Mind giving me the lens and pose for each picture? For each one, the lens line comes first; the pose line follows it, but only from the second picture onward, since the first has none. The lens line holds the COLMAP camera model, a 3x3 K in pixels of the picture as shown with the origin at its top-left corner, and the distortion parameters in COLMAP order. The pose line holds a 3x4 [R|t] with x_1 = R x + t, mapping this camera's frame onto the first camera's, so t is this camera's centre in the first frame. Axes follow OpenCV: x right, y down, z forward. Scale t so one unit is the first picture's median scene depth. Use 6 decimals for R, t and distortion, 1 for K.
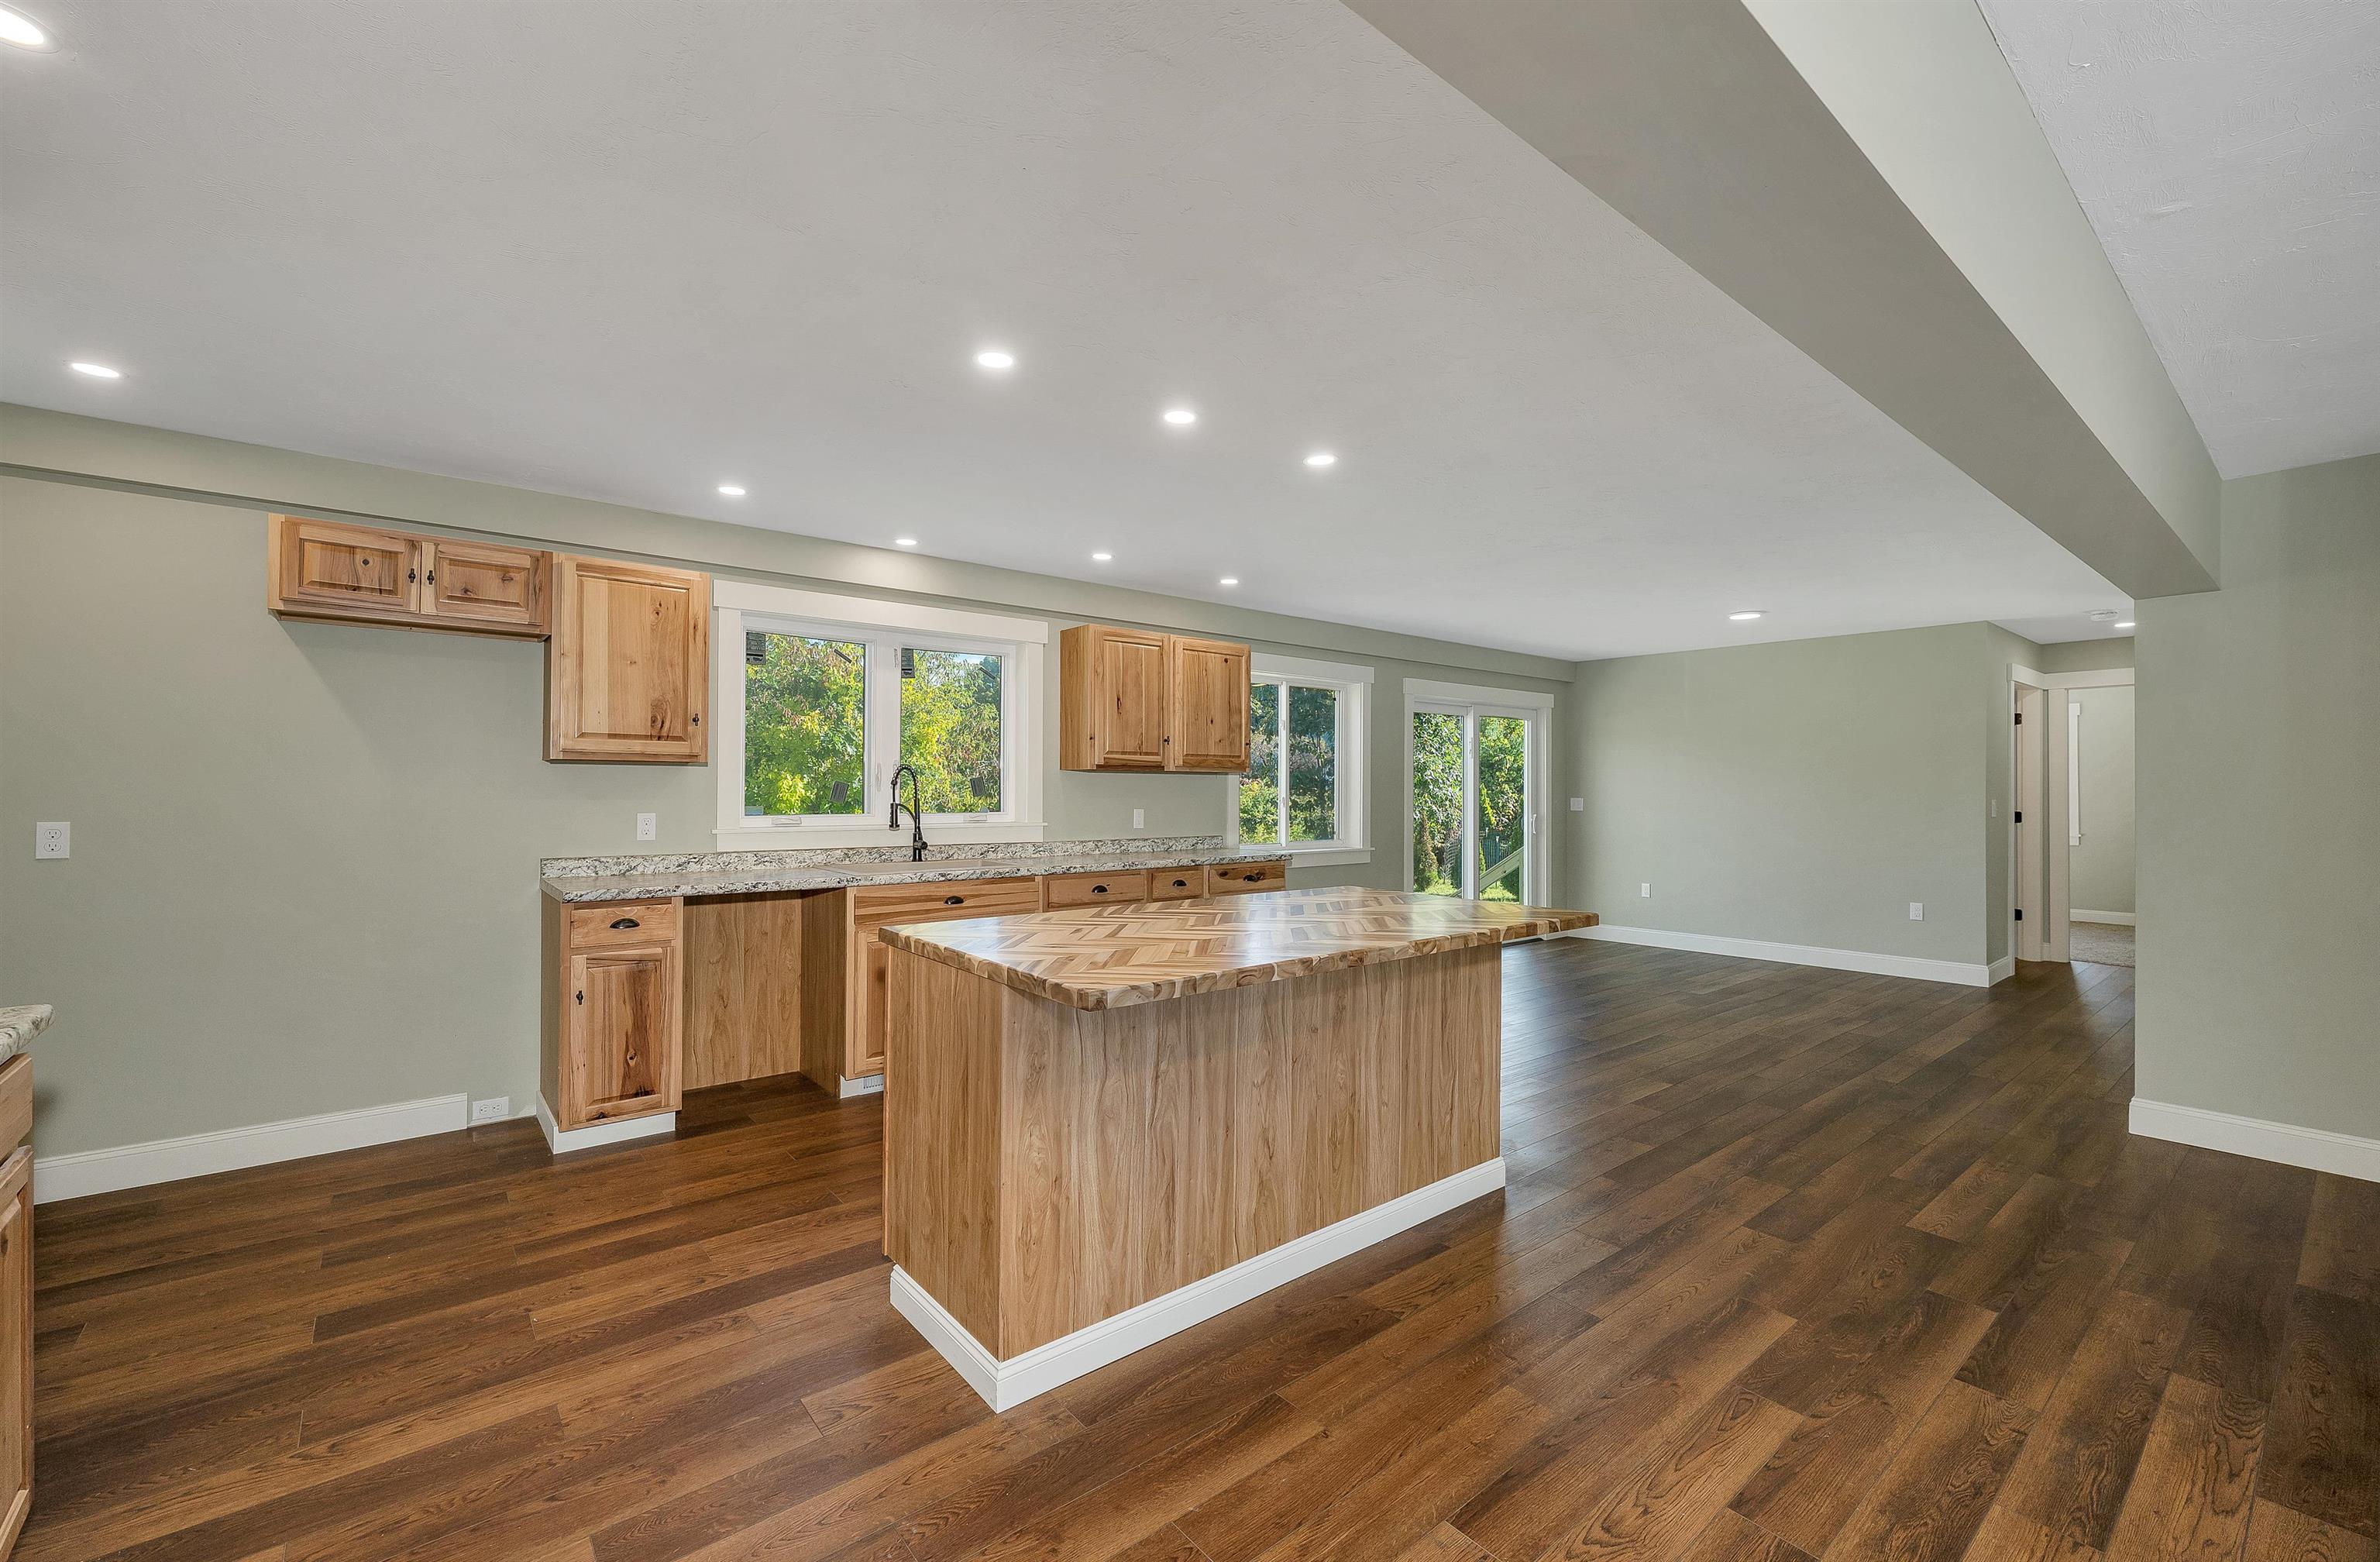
lens RADIAL K [[969.5, 0, 1190.0], [0, 969.5, 781.0], [0, 0, 1]] dist [0.002130, 0.000016]
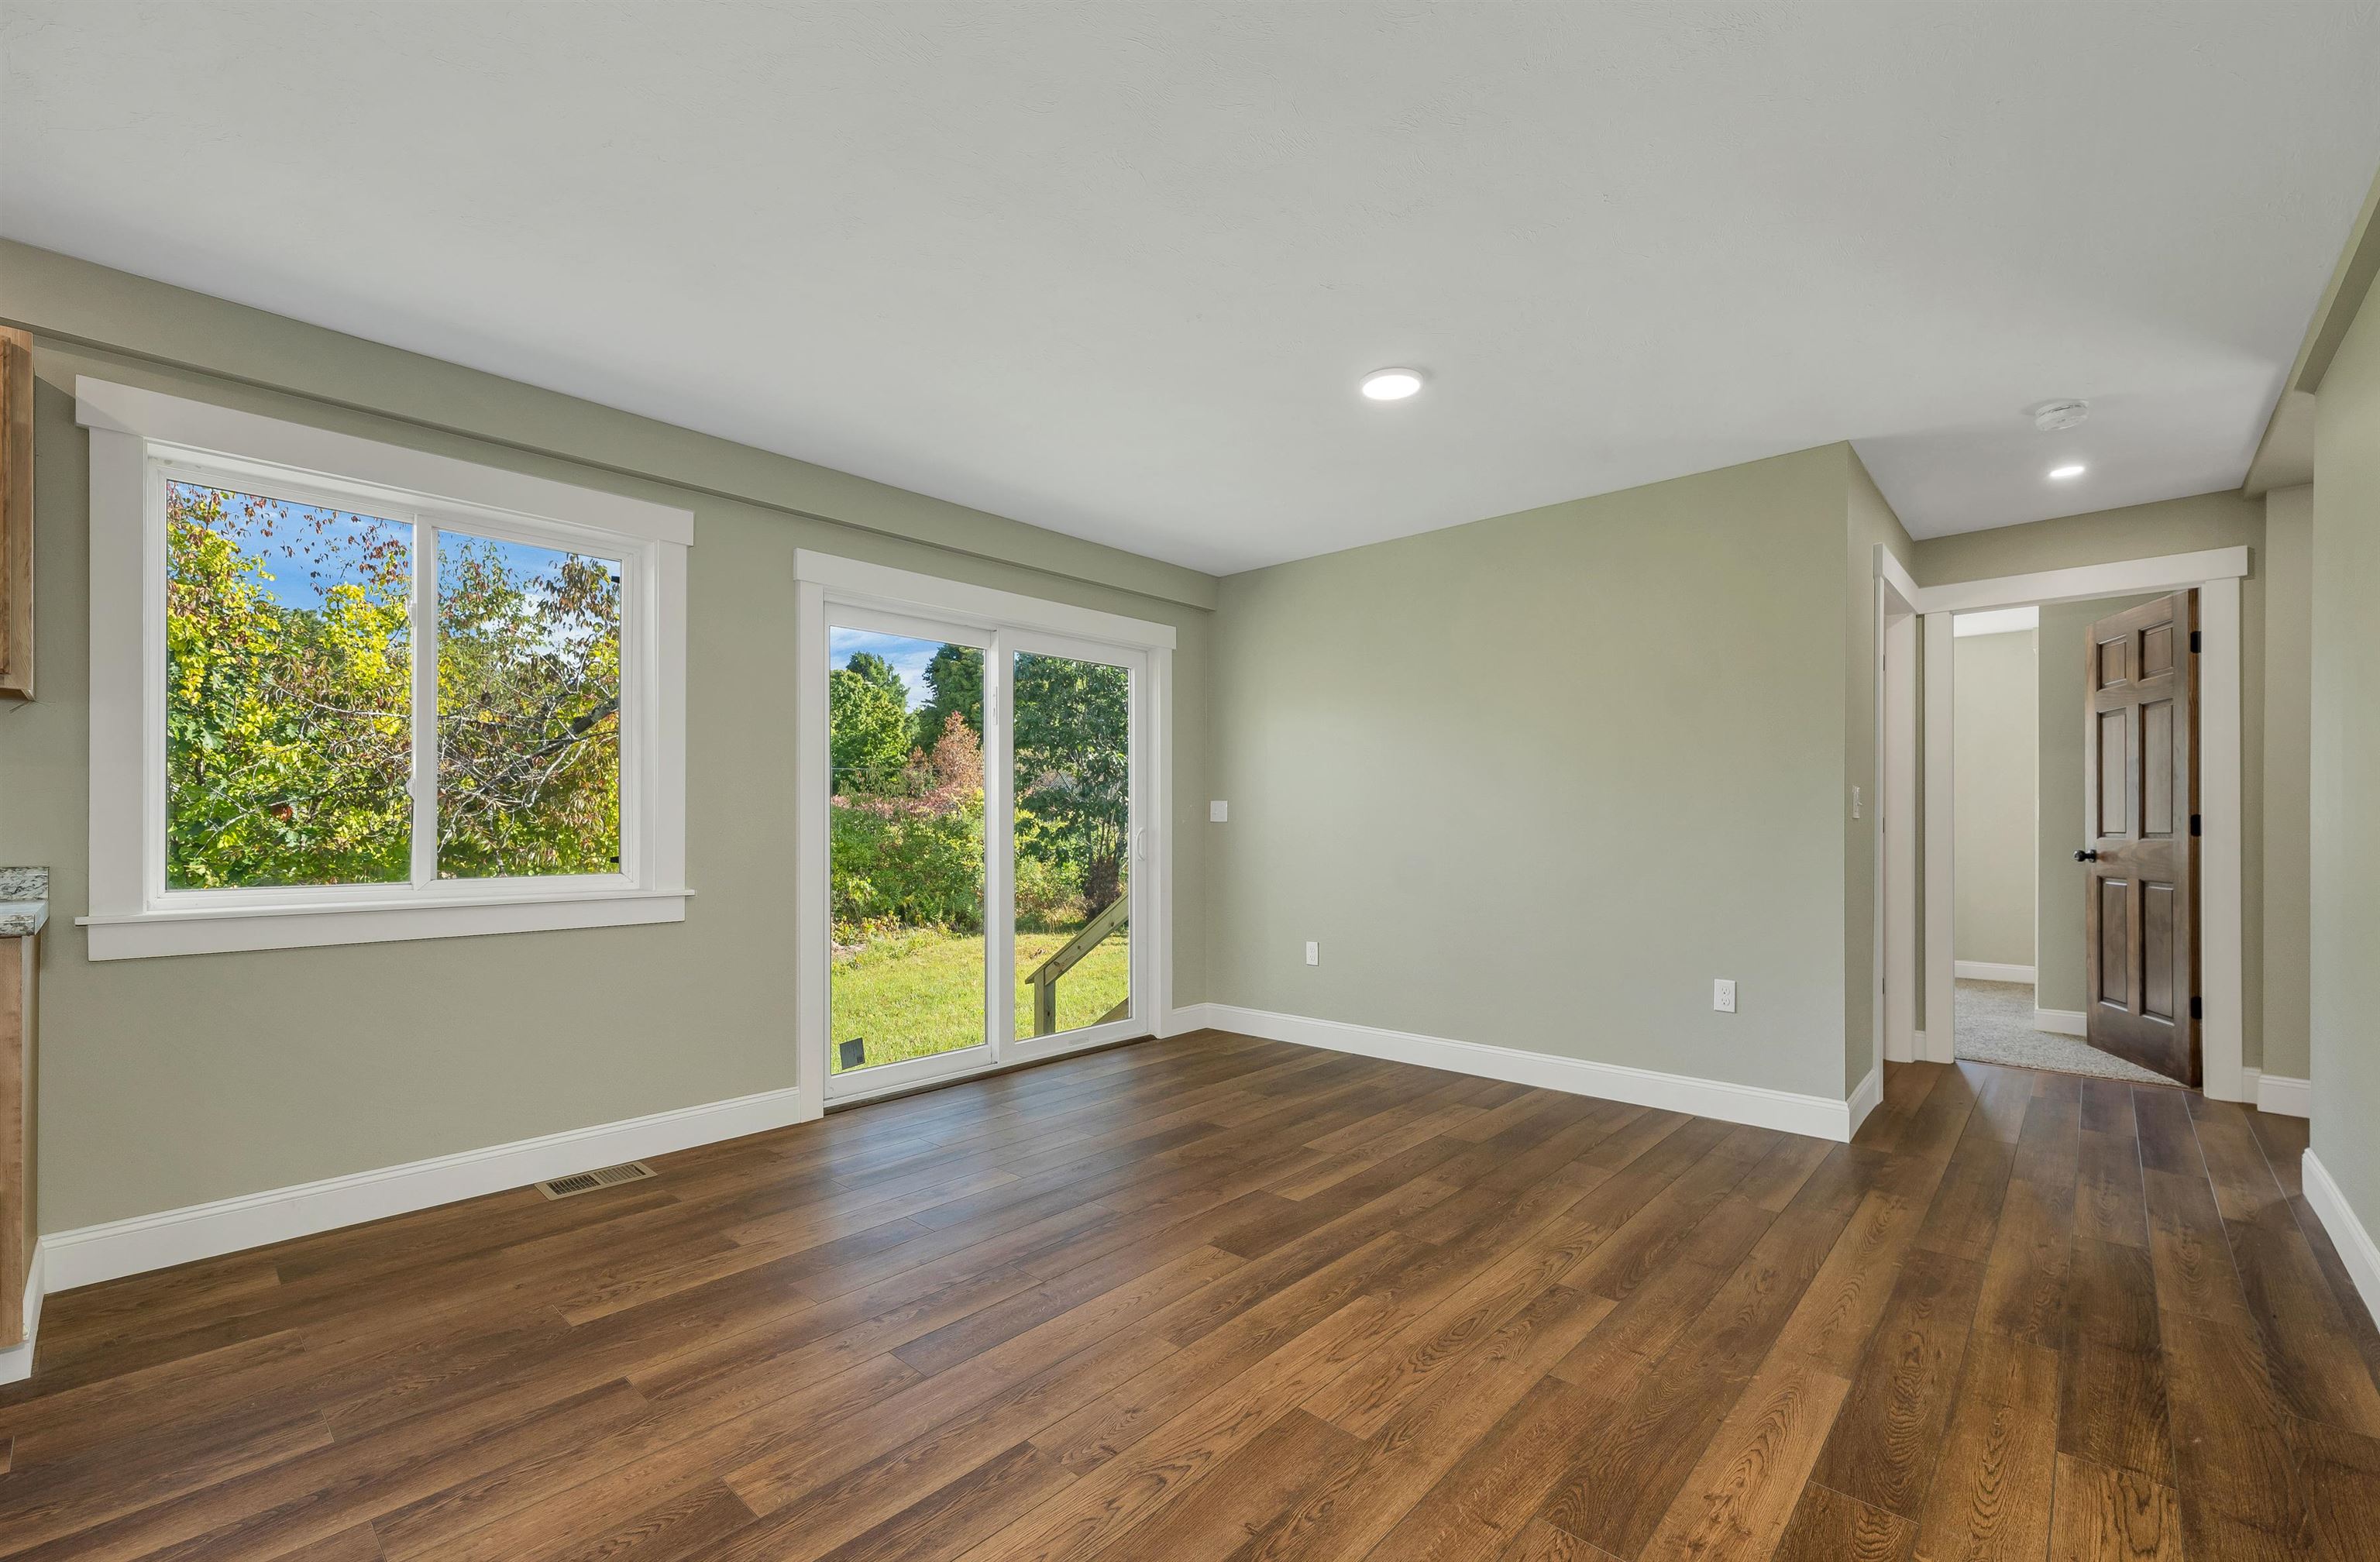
lens RADIAL K [[983.0, 0, 1190.8], [0, 983.0, 817.0], [0, 0, 1]] dist [-0.001882, -0.000385]
pose [[0.990628, -0.001956, 0.136575, 0.667193], [0.001713, 0.999997, 0.001891, 0.060103], [-0.136578, -0.001640, 0.990628, 0.878025]]
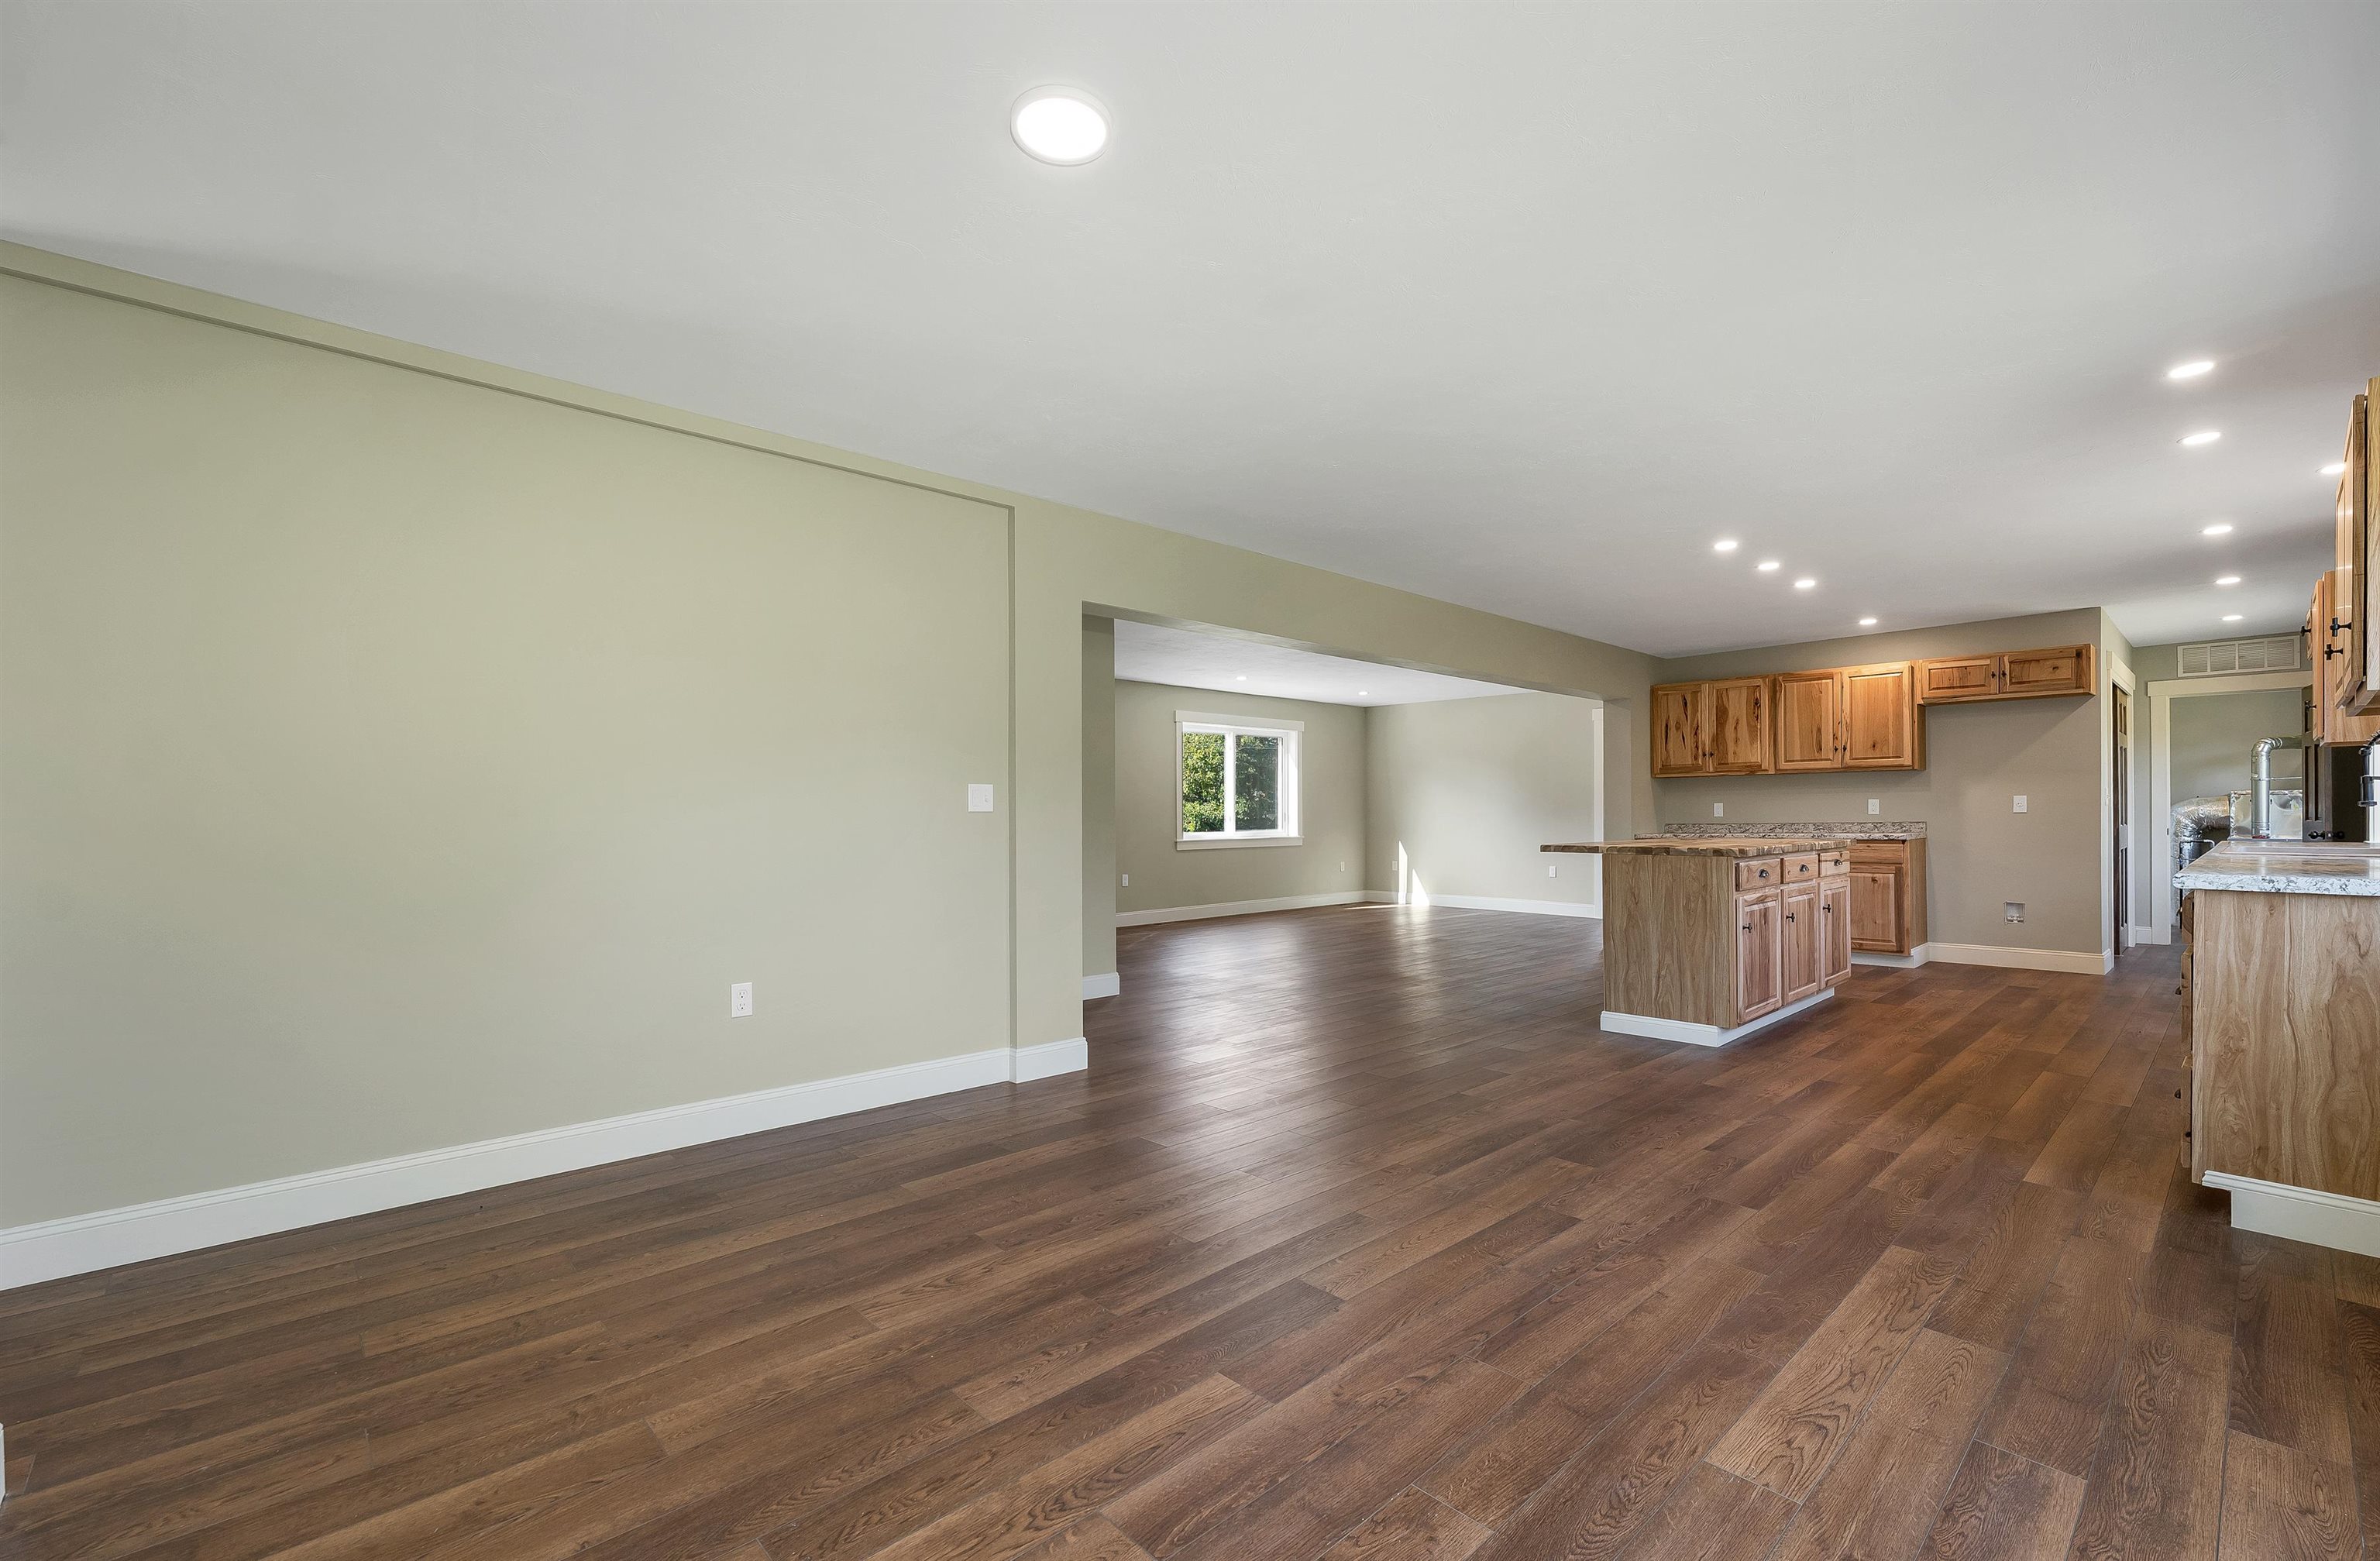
lens RADIAL K [[1021.8, 0, 1199.8], [0, 1021.8, 796.4], [0, 0, 1]] dist [0.004019, 0.000056]
pose [[-0.997457, 0.000312, -0.071264, 0.897187], [0.002005, 0.999717, -0.023685, 0.071787], [0.071237, -0.023768, -0.997176, 2.139479]]
